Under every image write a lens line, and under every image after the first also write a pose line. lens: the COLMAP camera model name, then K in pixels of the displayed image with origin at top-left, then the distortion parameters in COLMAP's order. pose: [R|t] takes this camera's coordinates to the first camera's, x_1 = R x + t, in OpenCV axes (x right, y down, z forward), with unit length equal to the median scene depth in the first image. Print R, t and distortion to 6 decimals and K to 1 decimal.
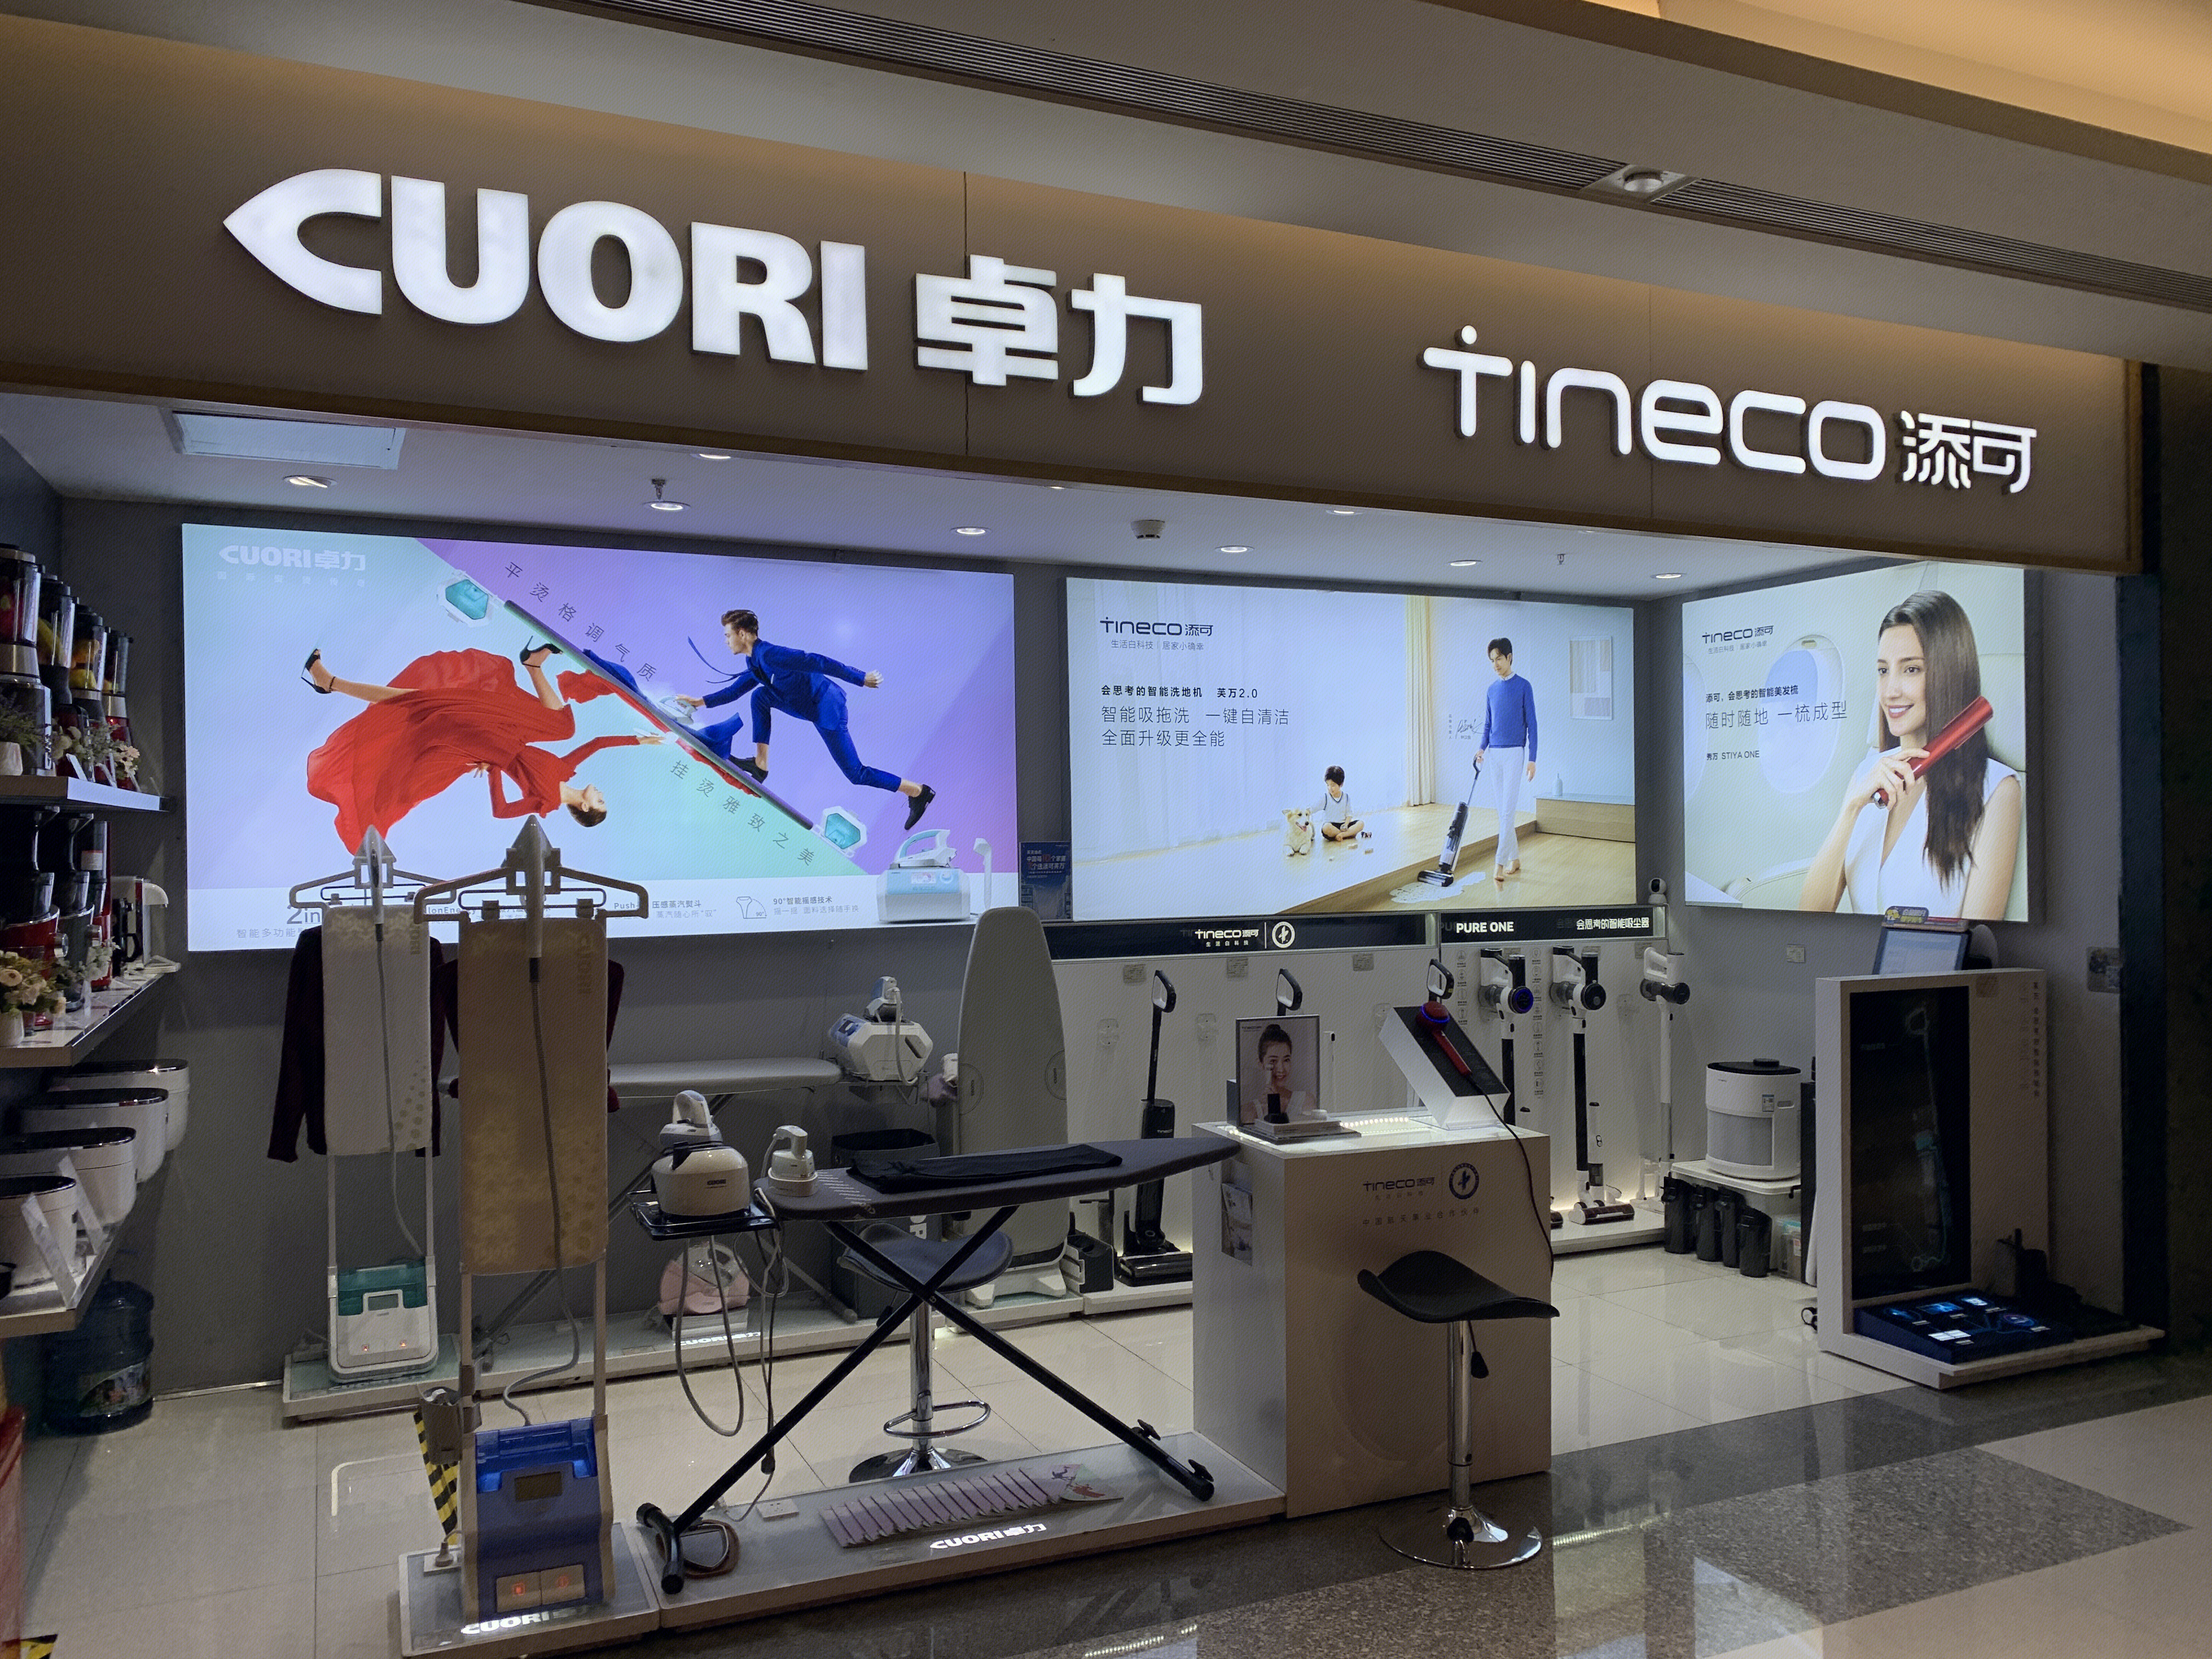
lens RADIAL K [[1714.3, 0, 1107.7], [0, 1714.3, 819.9], [0, 0, 1]] dist [0.032489, -0.044508]
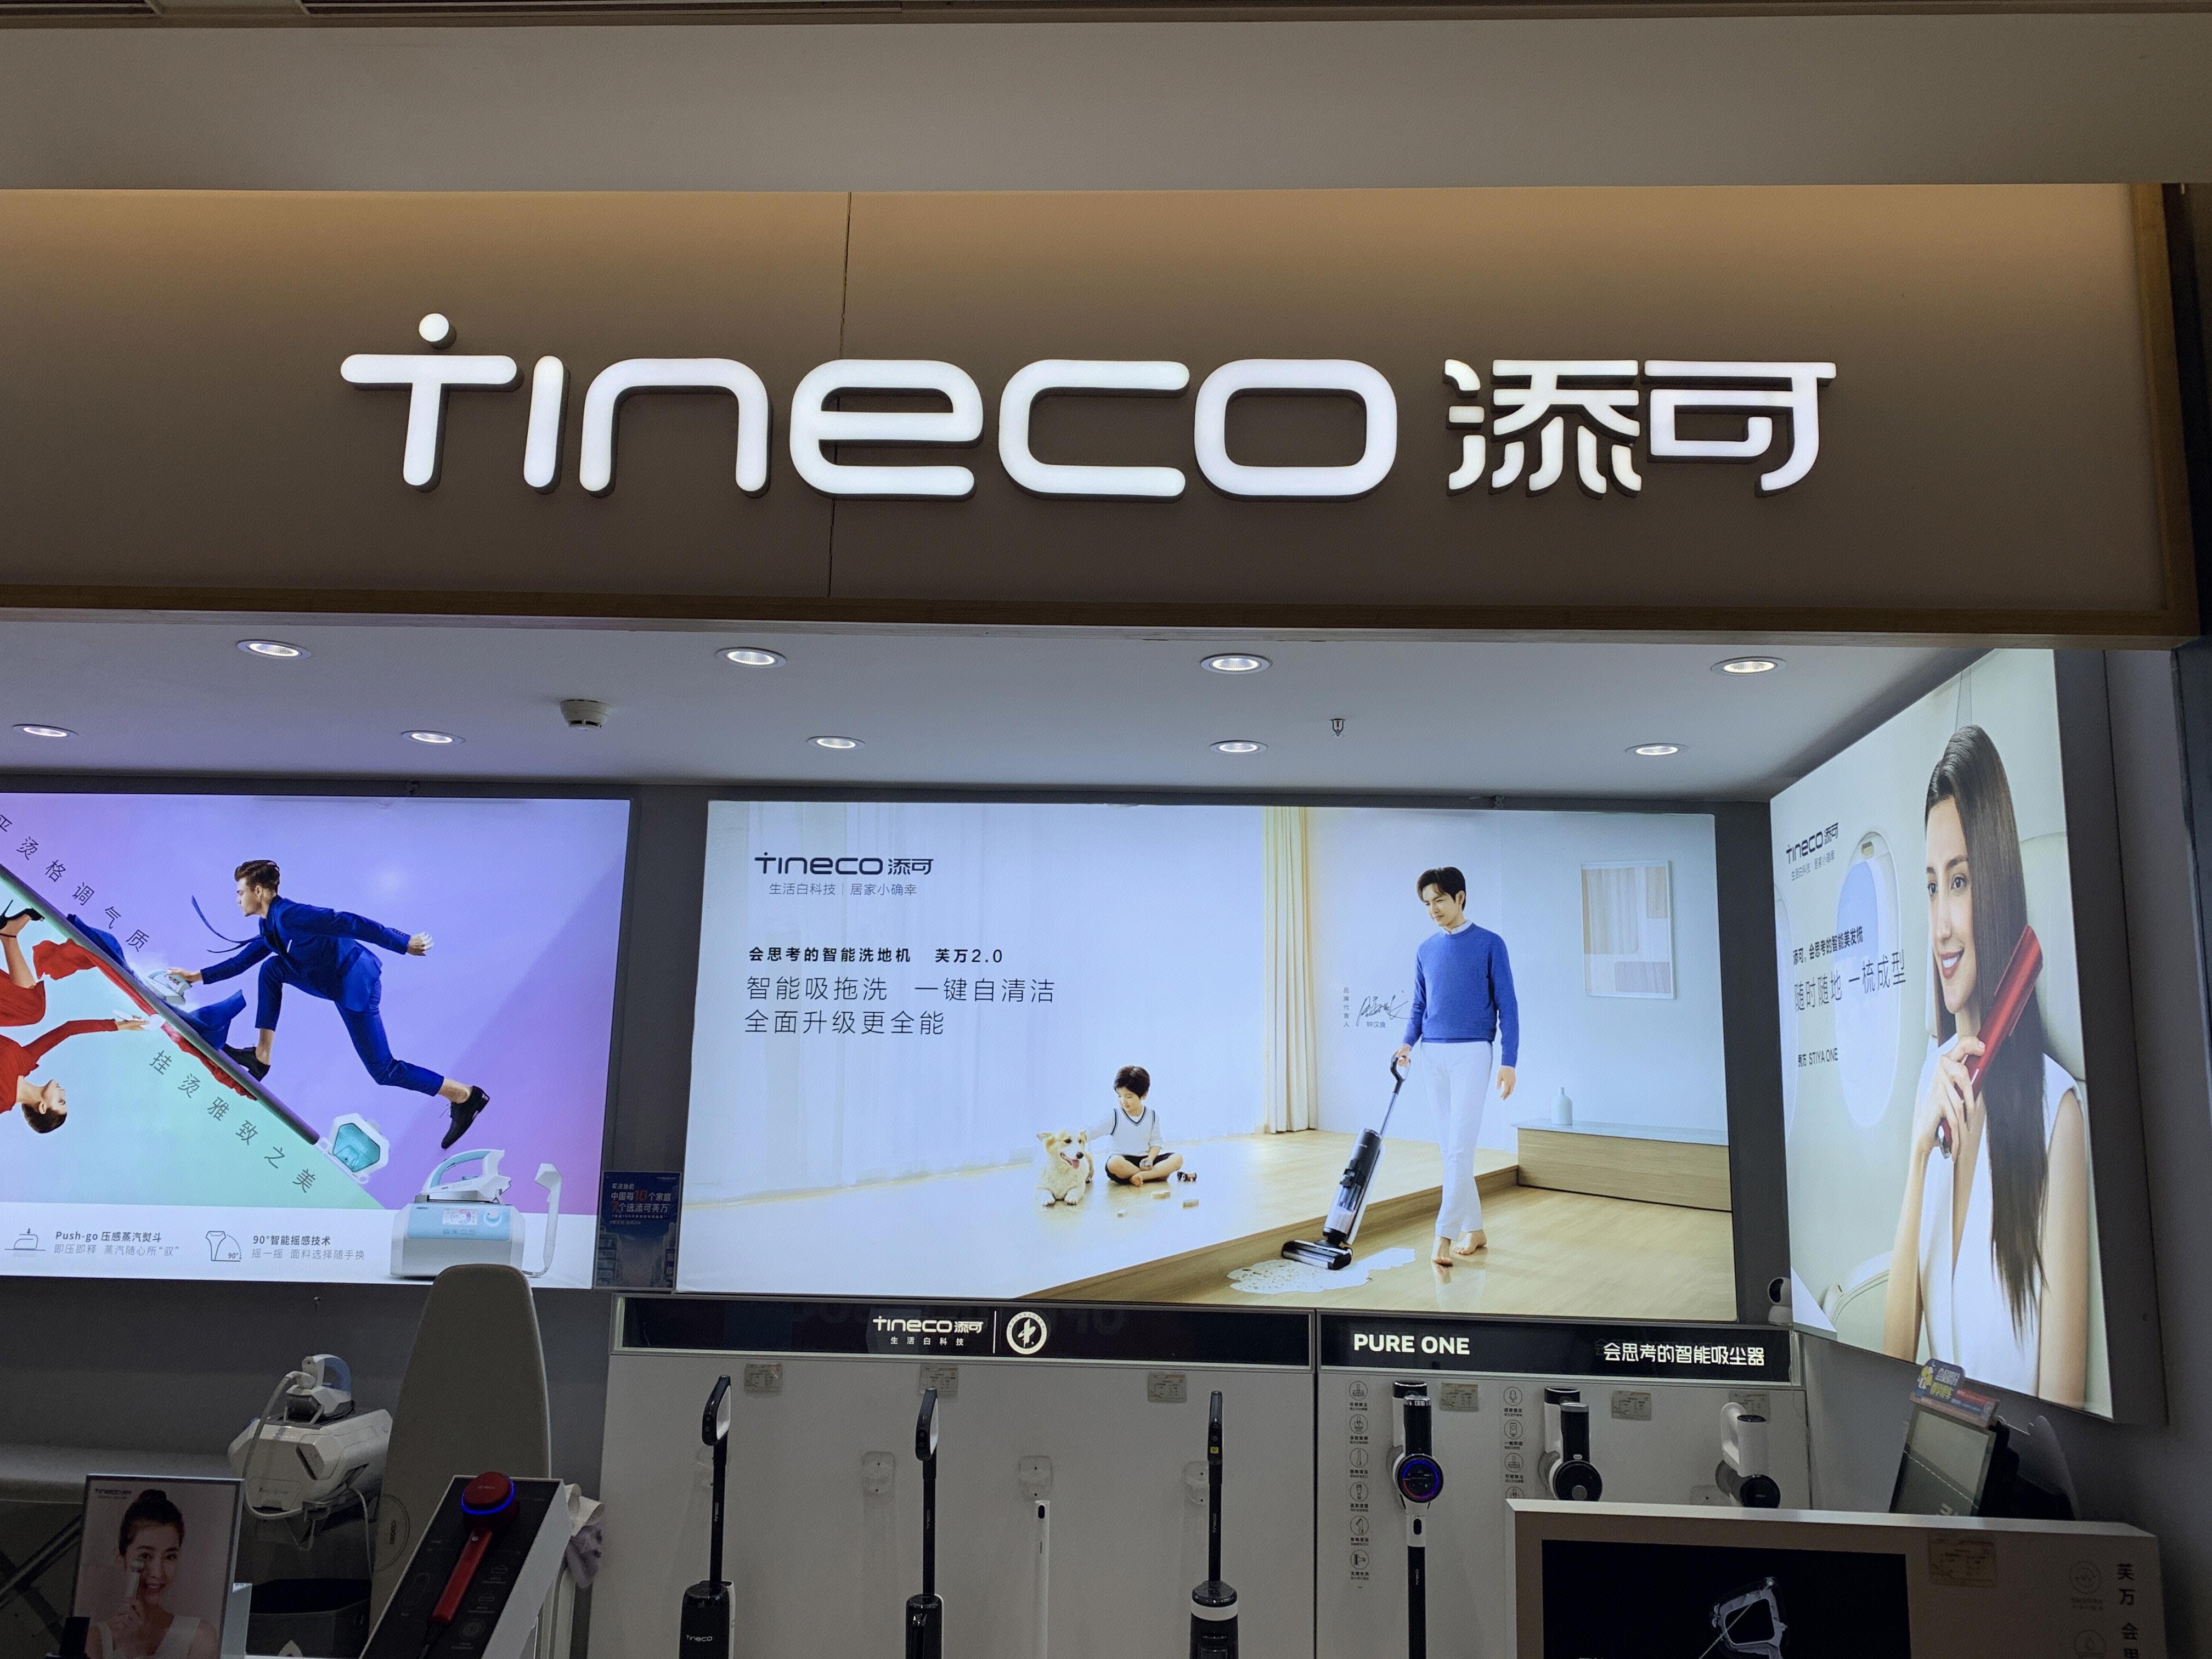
lens RADIAL K [[1879.3, 0, 994.9], [0, 1879.3, 773.7], [0, 0, 1]] dist [0.052204, -0.088833]
pose [[0.886712, -0.064576, -0.457790, 0.473665], [-0.026922, 0.981304, -0.190570, -0.003851], [0.461537, 0.181305, 0.868396, 0.376157]]
